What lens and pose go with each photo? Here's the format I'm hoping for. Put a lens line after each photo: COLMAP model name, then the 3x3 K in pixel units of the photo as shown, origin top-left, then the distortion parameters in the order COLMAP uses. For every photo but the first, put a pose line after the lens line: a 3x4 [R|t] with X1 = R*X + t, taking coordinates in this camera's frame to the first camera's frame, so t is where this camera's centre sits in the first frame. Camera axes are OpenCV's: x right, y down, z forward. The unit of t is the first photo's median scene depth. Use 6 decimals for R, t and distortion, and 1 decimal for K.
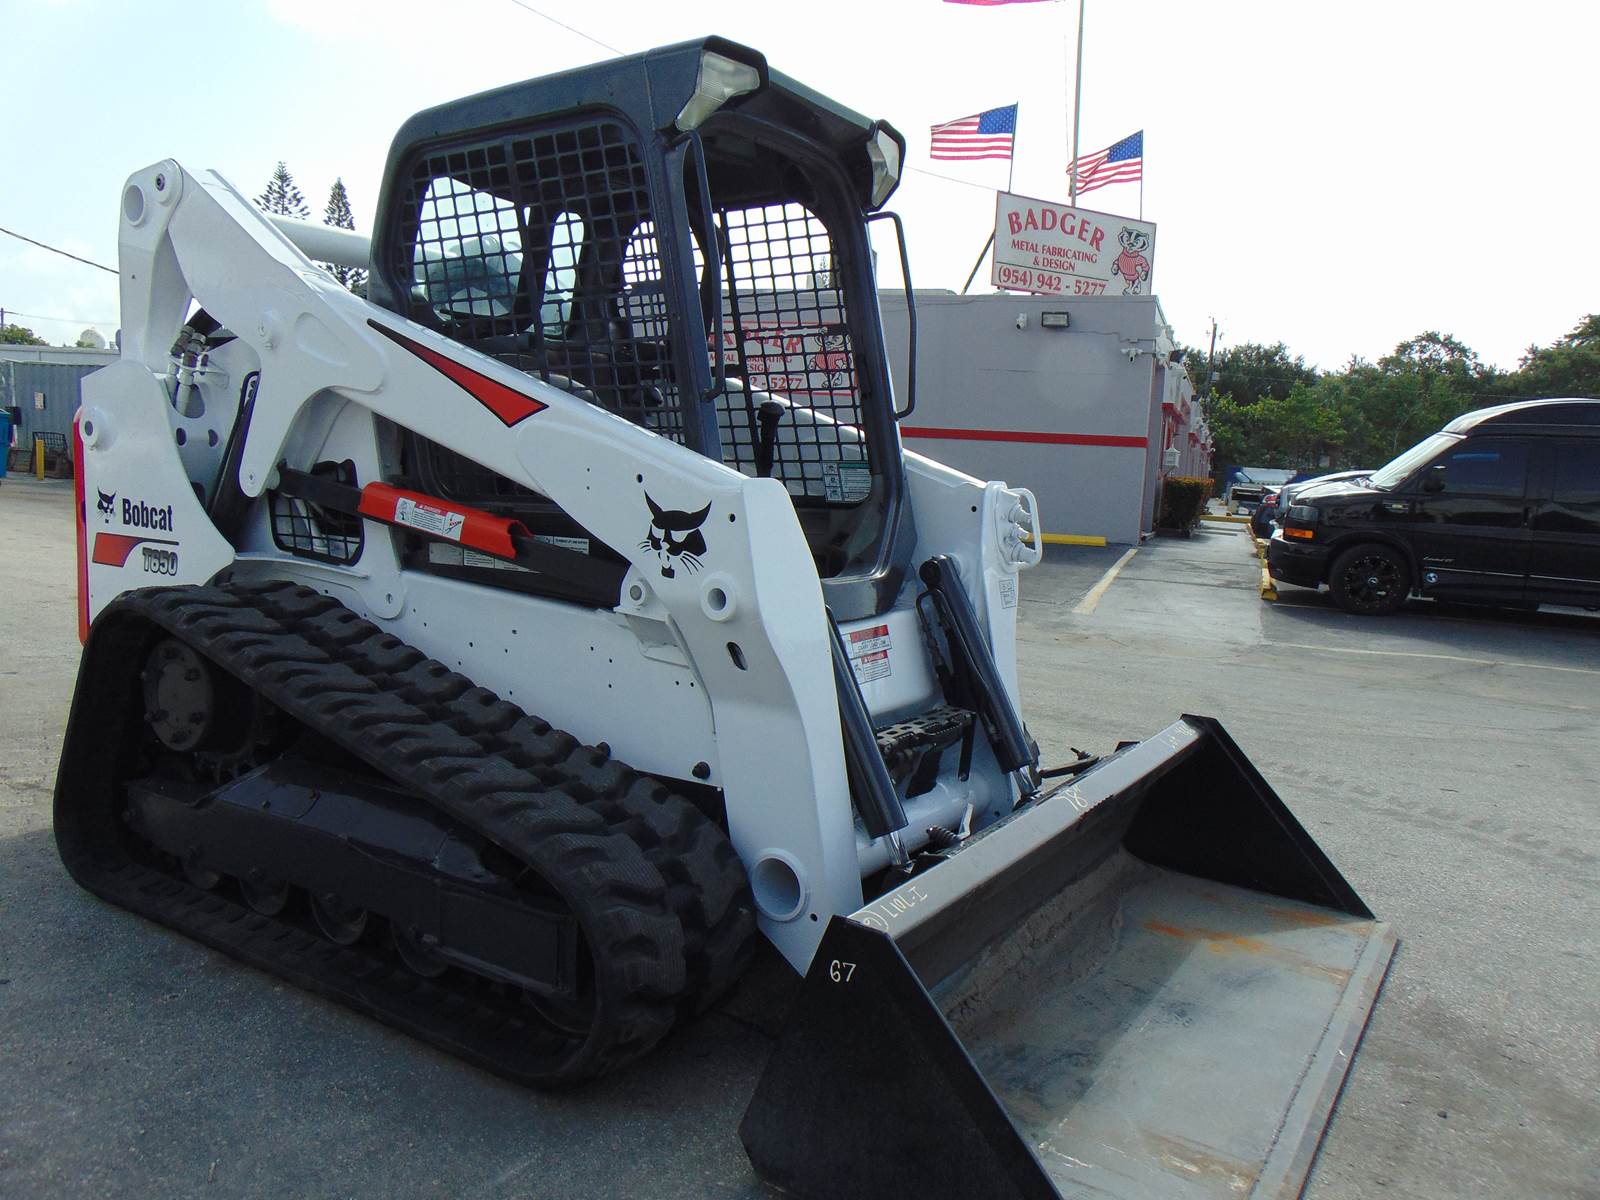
lens RADIAL K [[1186.7, 0, 800.5], [0, 1186.7, 599.7], [0, 0, 1]] dist [0.005558, 0.036901]
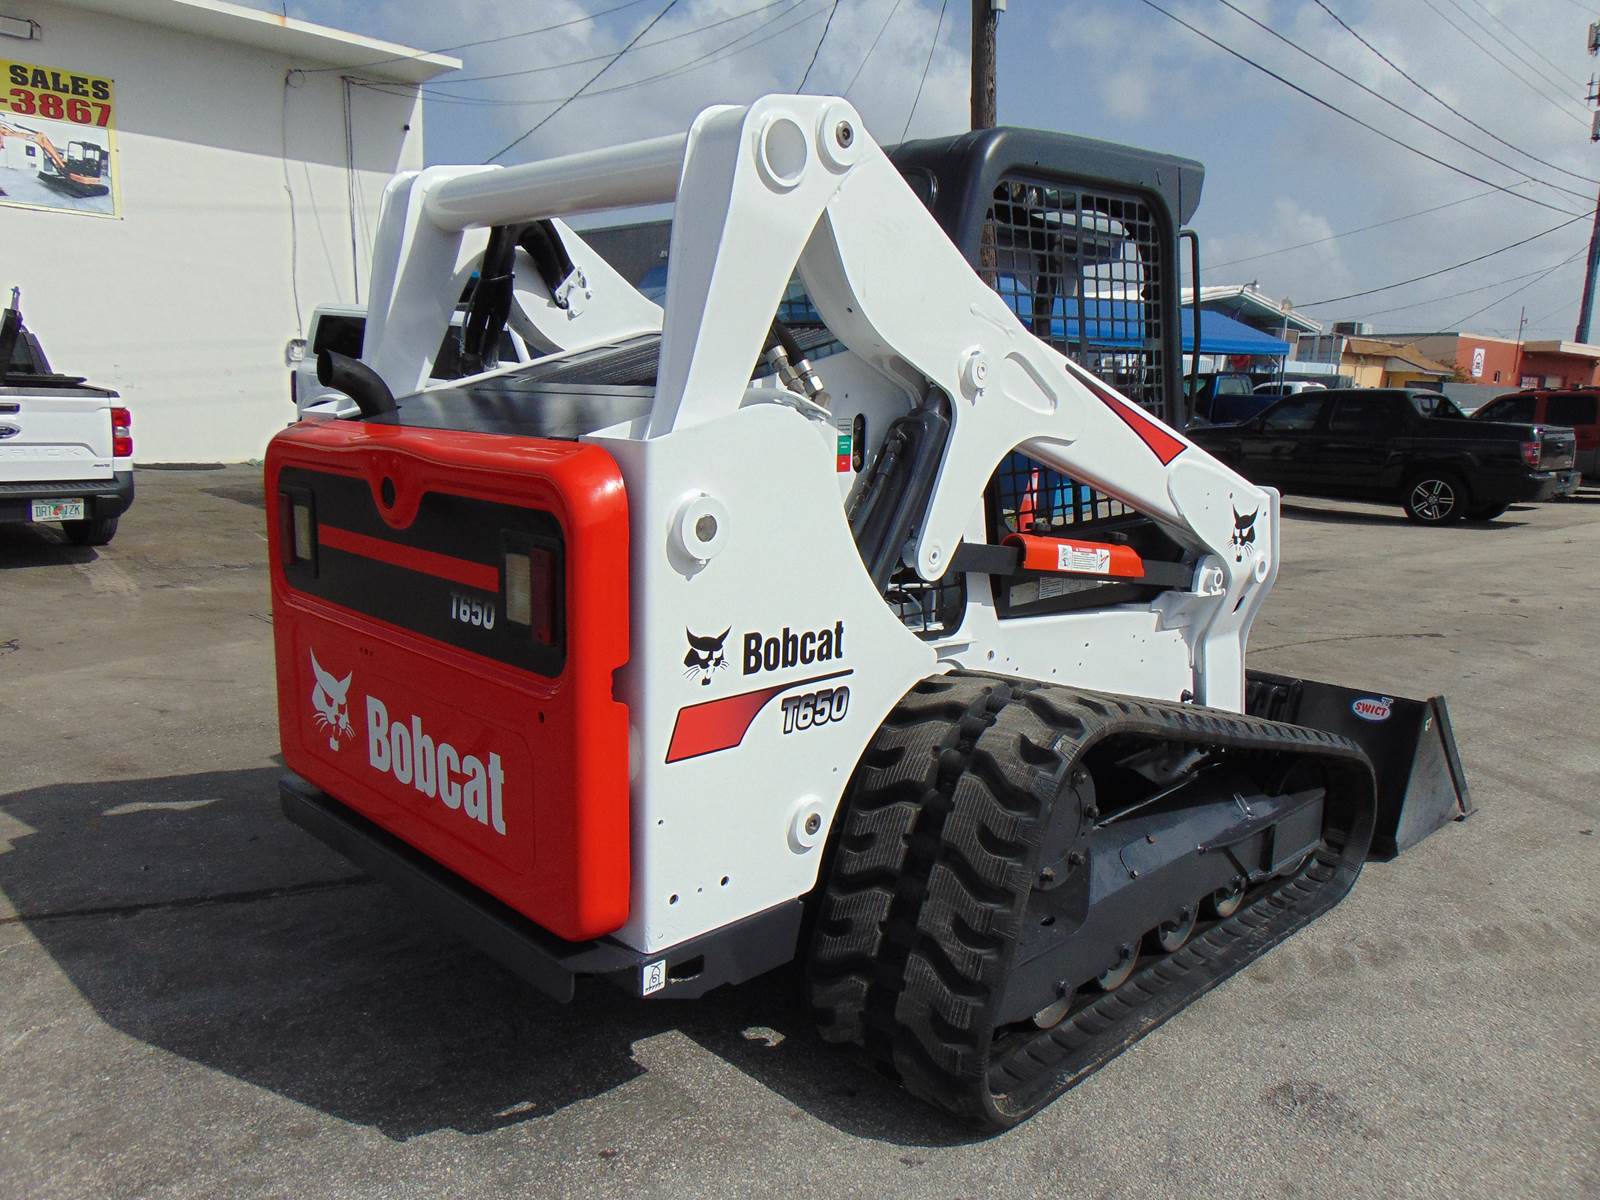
lens RADIAL K [[1186.7, 0, 804.8], [0, 1186.7, 596.1], [0, 0, 1]] dist [0.005558, 0.036901]
pose [[0.215829, -0.208931, 0.953816, -1.232360], [0.098916, 0.976492, 0.191516, -0.235048], [-0.971408, 0.053013, 0.231422, 0.906168]]
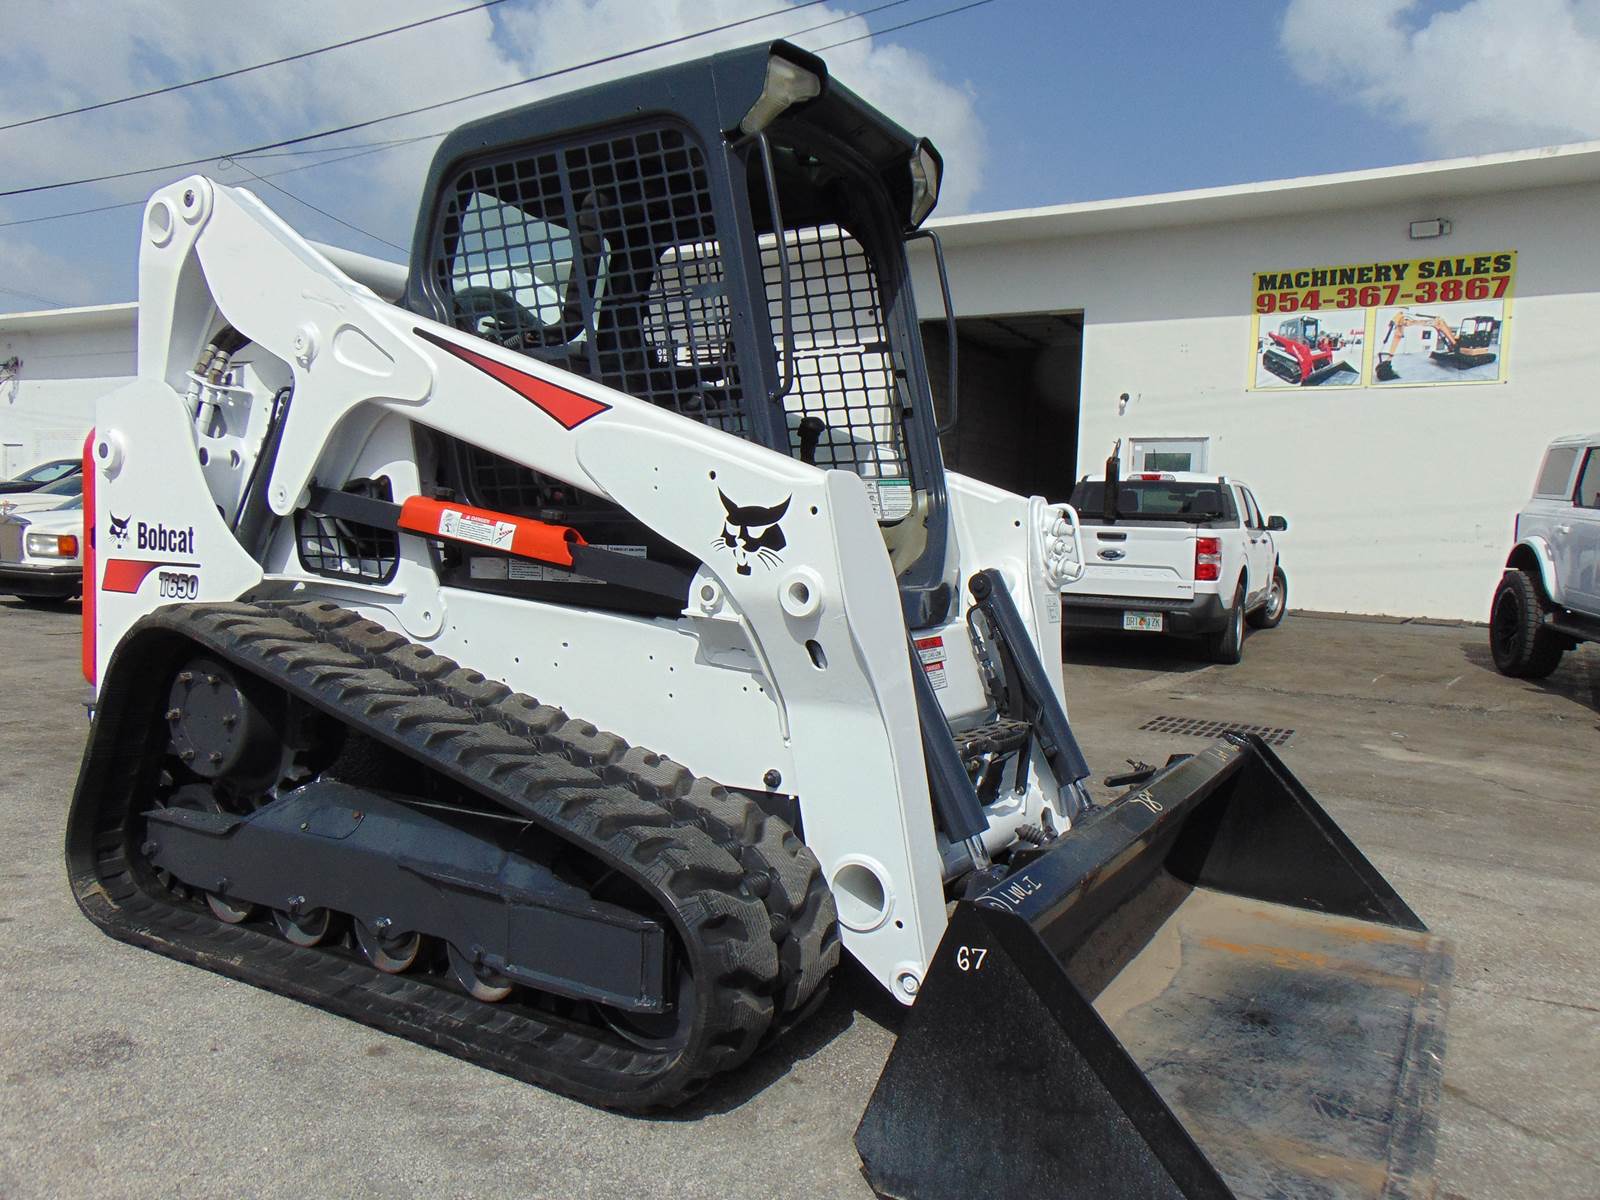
lens RADIAL K [[1186.7, 0, 803.0], [0, 1186.7, 601.7], [0, 0, 1]] dist [0.005558, 0.036901]
pose [[0.998866, -0.010470, 0.046443, -0.083502], [0.013192, 0.998189, -0.058692, 0.047006], [-0.045744, 0.059238, 0.997195, 0.019711]]
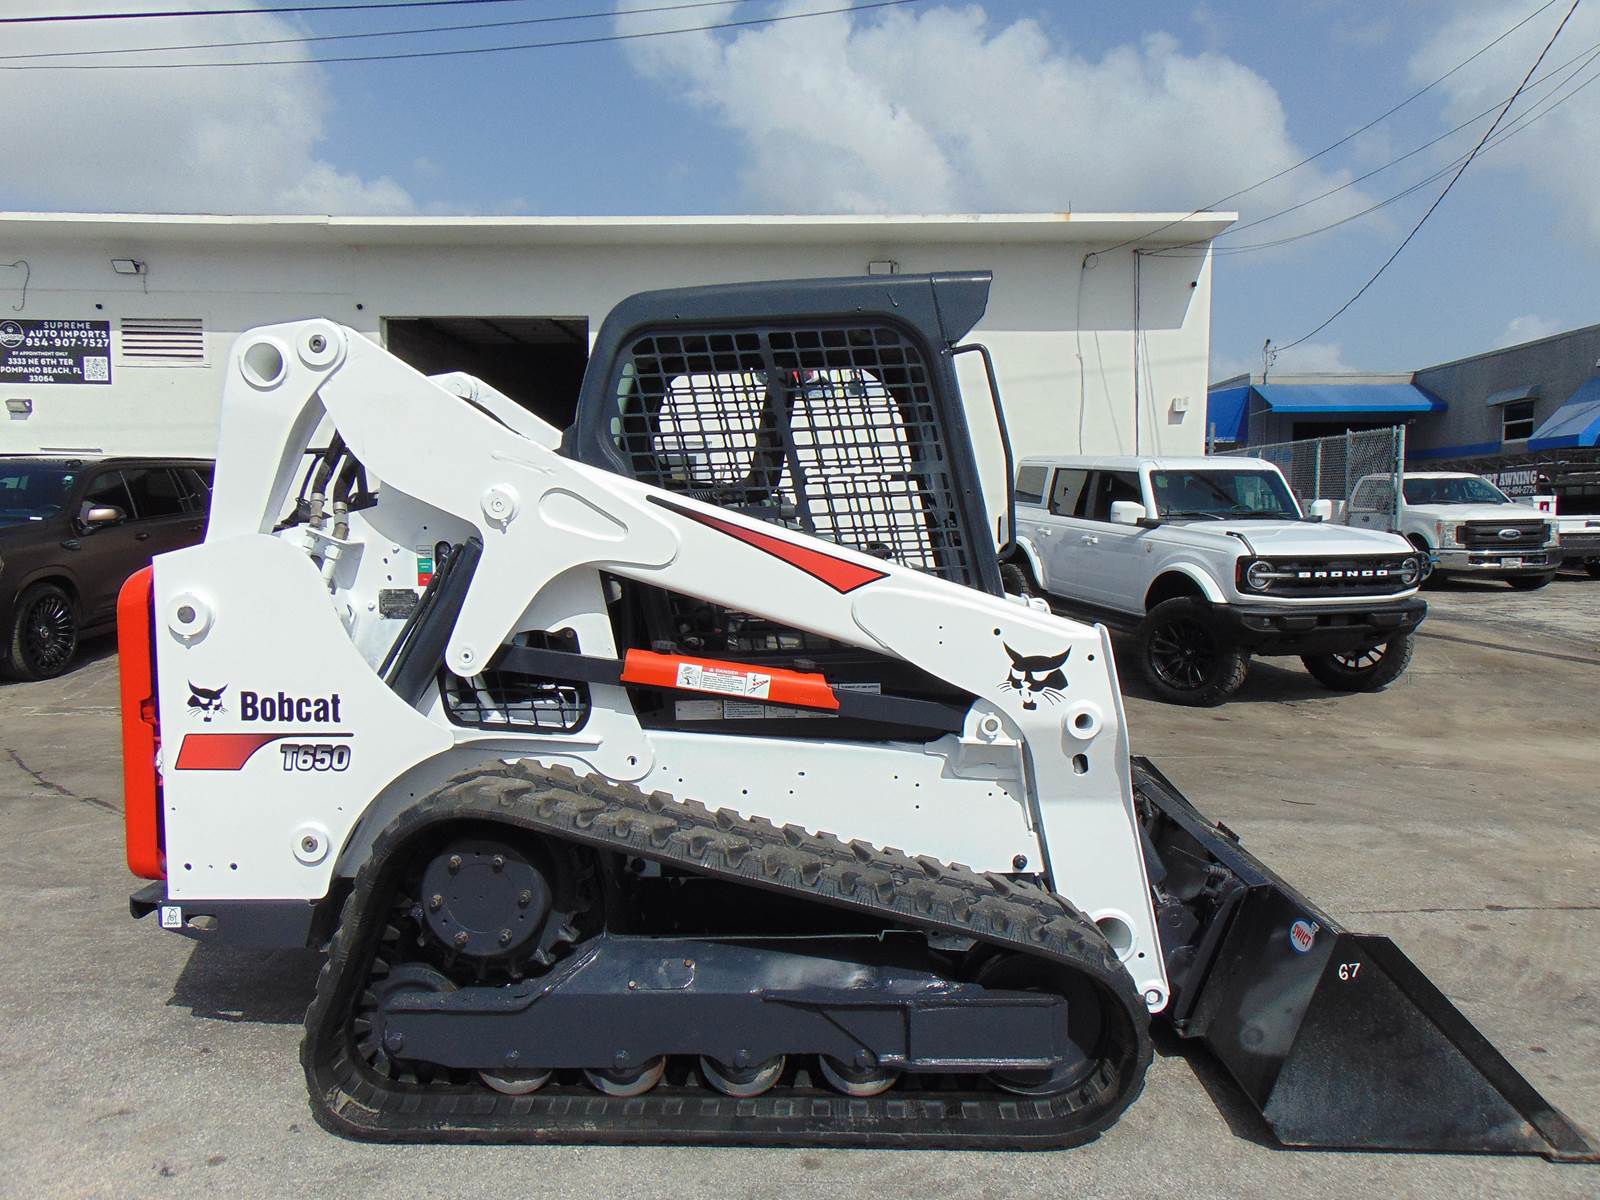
lens RADIAL K [[1203.0, 0, 802.2], [0, 1203.0, 594.9], [0, 0, 1]] dist [-0.030947, 0.082211]
pose [[0.847927, -0.079707, 0.524086, -0.734675], [0.101089, 0.994802, -0.012256, -0.112242], [-0.520385, 0.063372, 0.851577, 0.041412]]
